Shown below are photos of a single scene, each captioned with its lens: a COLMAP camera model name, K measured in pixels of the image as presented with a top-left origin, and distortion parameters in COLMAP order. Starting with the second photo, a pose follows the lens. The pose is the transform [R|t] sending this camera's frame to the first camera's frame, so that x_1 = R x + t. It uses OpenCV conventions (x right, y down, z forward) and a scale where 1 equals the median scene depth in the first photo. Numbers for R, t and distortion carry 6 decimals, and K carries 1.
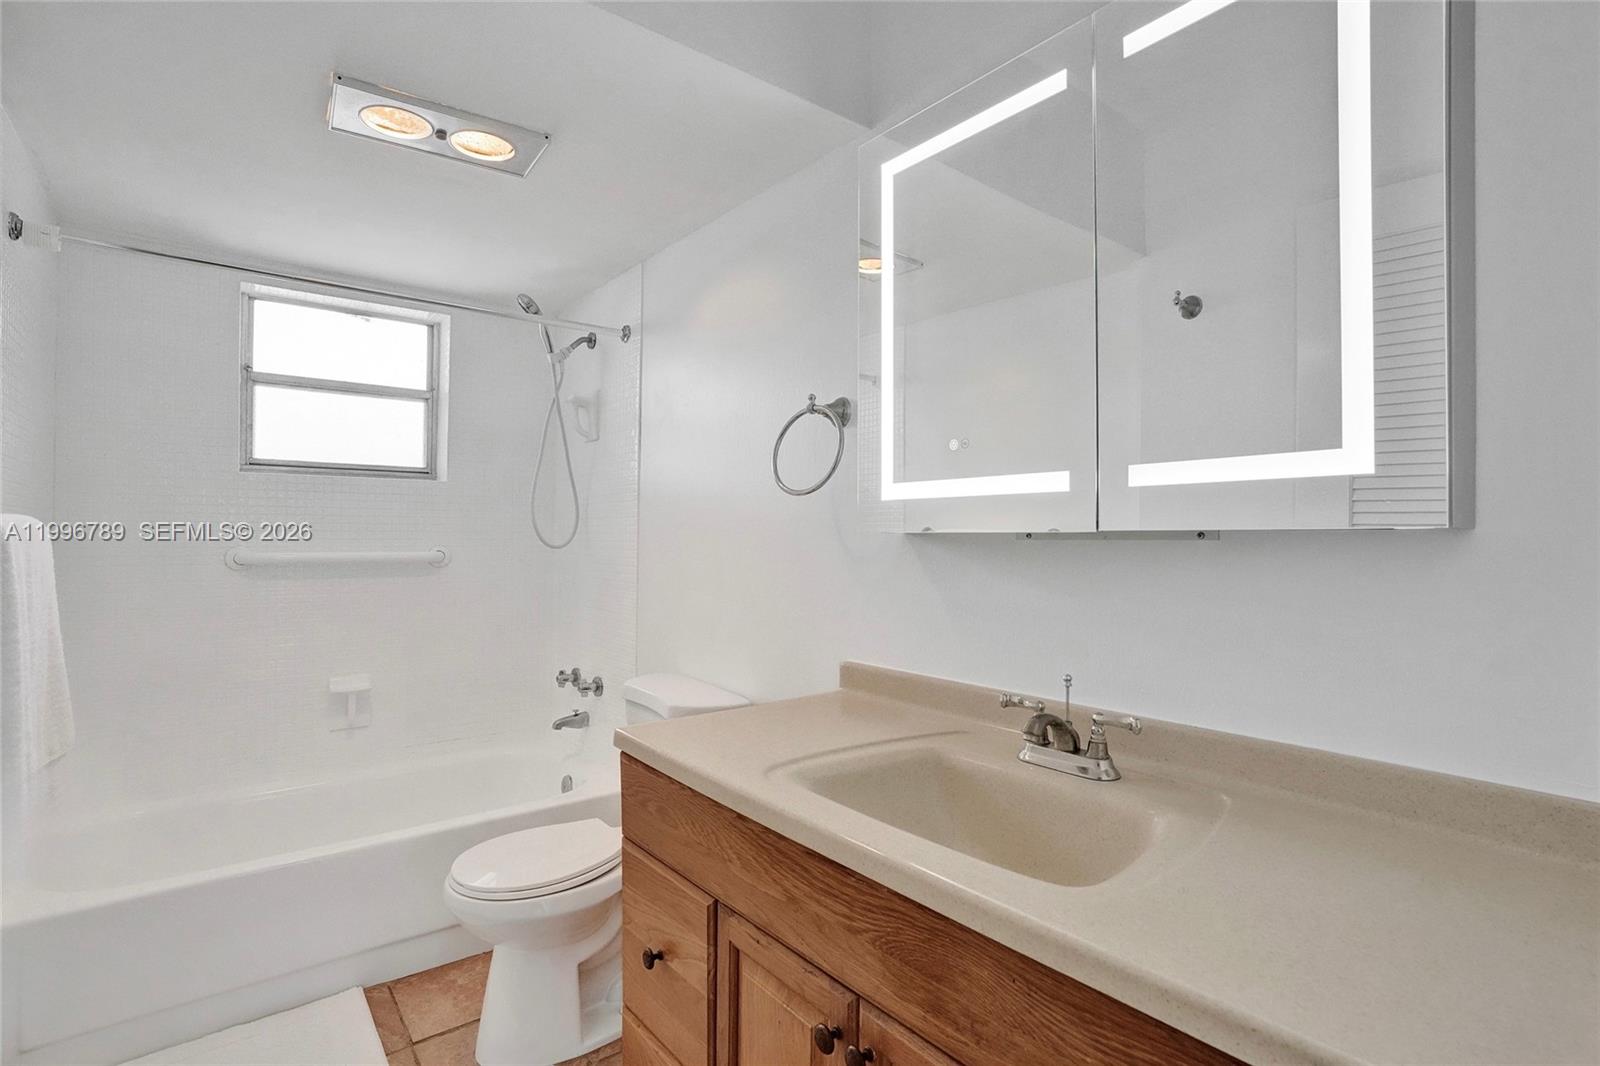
lens RADIAL K [[779.1, 0, 804.1], [0, 779.1, 524.2], [0, 0, 1]] dist [-0.079573, 0.049701]
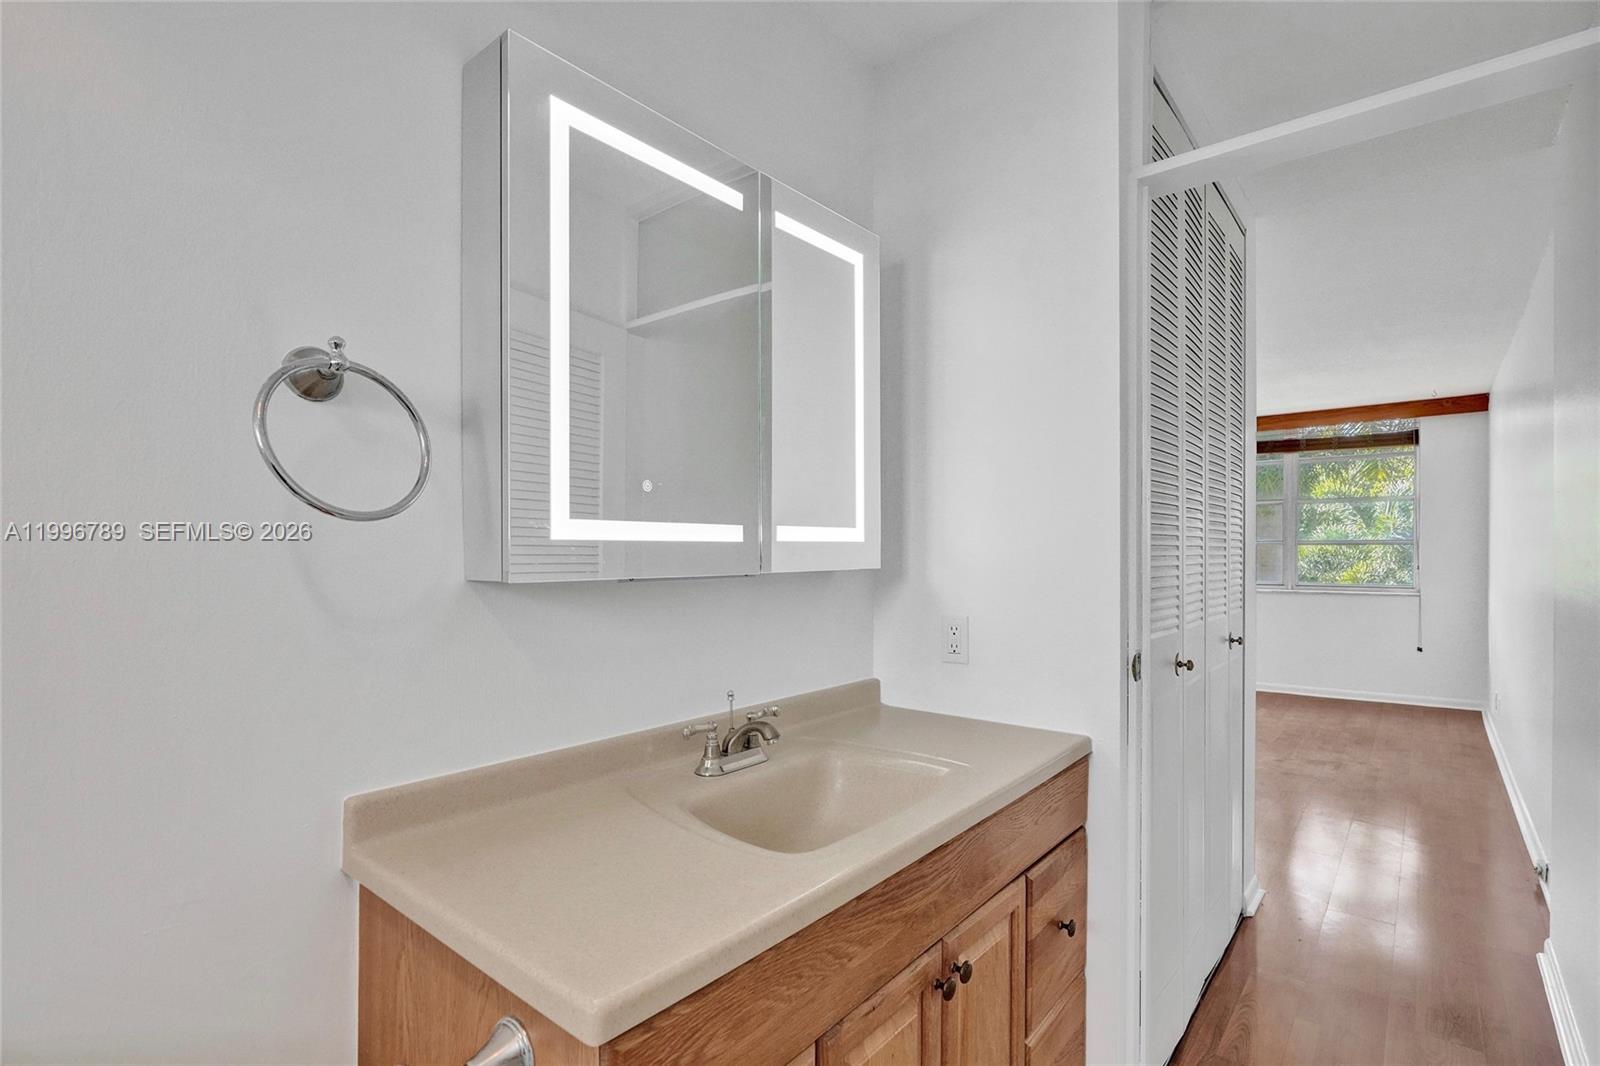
lens RADIAL K [[740.7, 0, 794.7], [0, 740.7, 553.4], [0, 0, 1]] dist [-0.000328, -0.000005]
pose [[-0.195652, -0.009989, 0.980622, -0.928504], [-0.020512, 0.999771, 0.006091, -0.035666], [-0.980459, -0.018923, -0.195813, 1.251721]]
